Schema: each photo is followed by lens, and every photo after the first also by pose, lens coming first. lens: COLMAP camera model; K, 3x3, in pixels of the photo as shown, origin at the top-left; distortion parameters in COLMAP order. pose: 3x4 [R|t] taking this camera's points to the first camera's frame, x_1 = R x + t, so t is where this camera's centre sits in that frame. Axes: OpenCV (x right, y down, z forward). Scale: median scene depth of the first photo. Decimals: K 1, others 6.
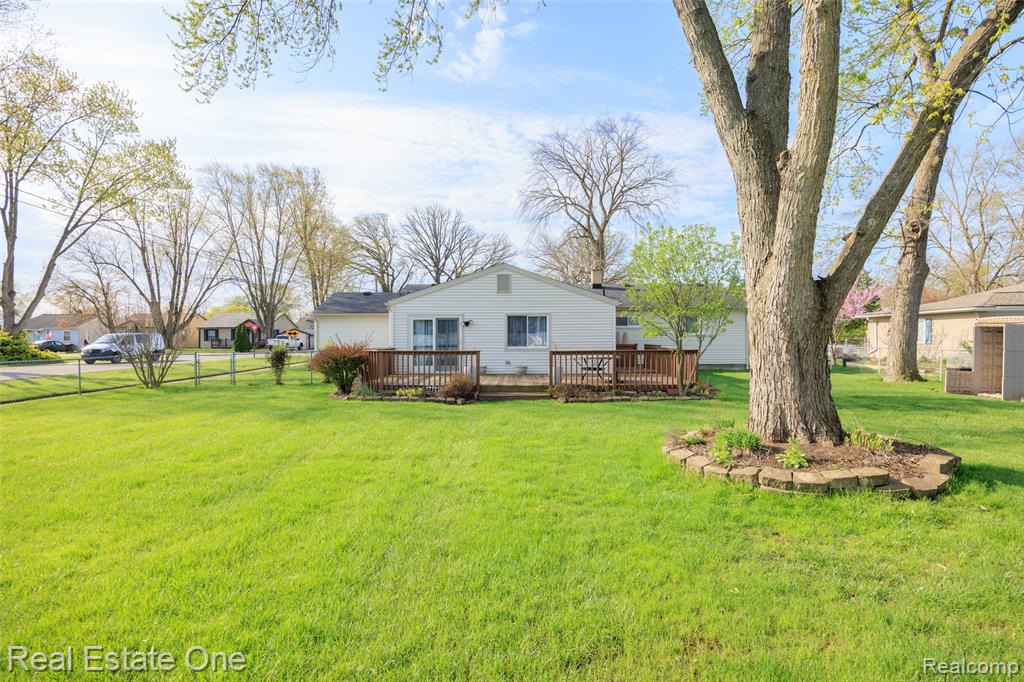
lens RADIAL K [[537.0, 0, 512.0], [0, 537.0, 341.0], [0, 0, 1]] dist [-0.001218, -0.000145]
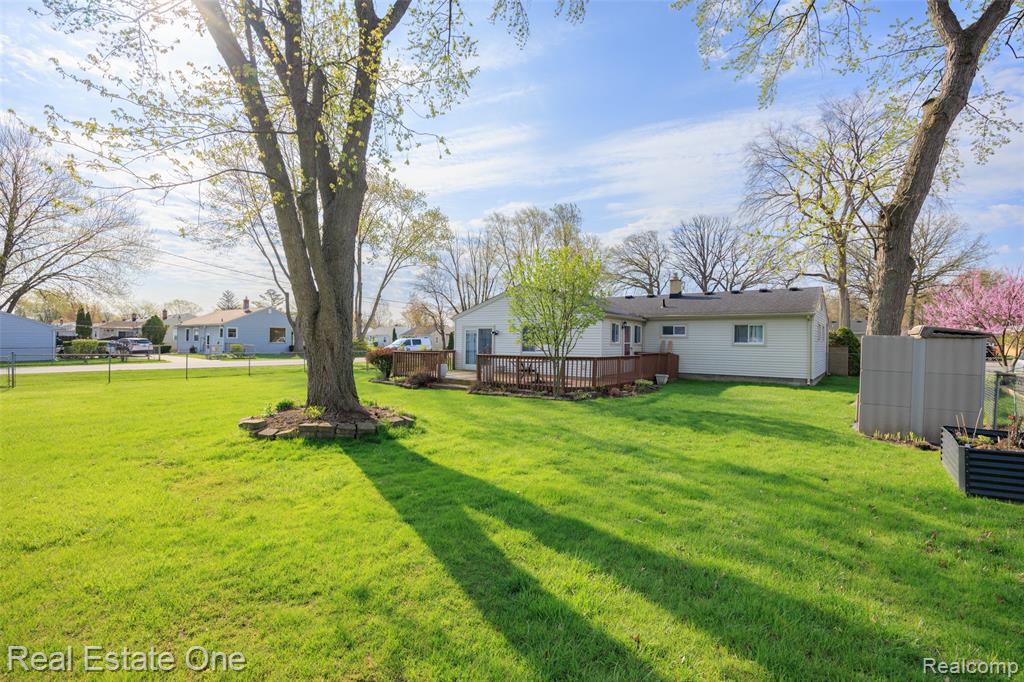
lens RADIAL K [[499.8, 0, 512.0], [0, 499.8, 341.0], [0, 0, 1]] dist [-0.005346, -0.000348]
pose [[0.791736, 0.010214, -0.610778, 0.648150], [-0.017140, 0.999838, -0.005497, -0.006909], [0.610623, 0.014821, 0.791783, 0.059421]]
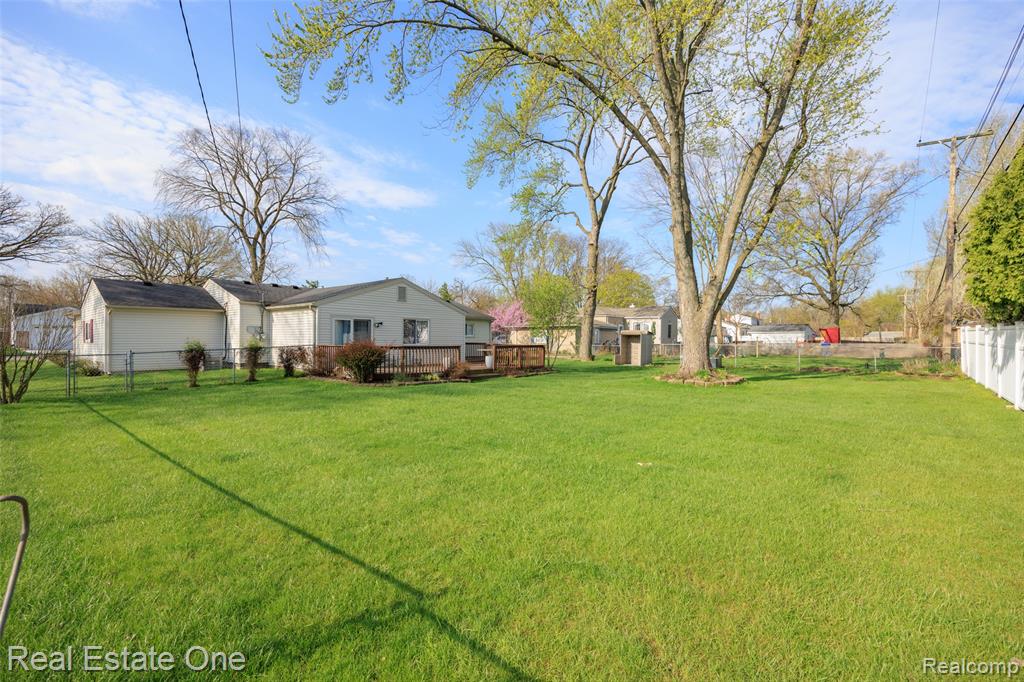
lens RADIAL K [[499.8, 0, 512.0], [0, 499.8, 341.0], [0, 0, 1]] dist [-0.005346, -0.000348]
pose [[0.603843, 0.005265, 0.797086, -0.746200], [-0.006613, 0.999977, -0.001595, 0.004123], [-0.797076, -0.004308, 0.603864, 0.077050]]
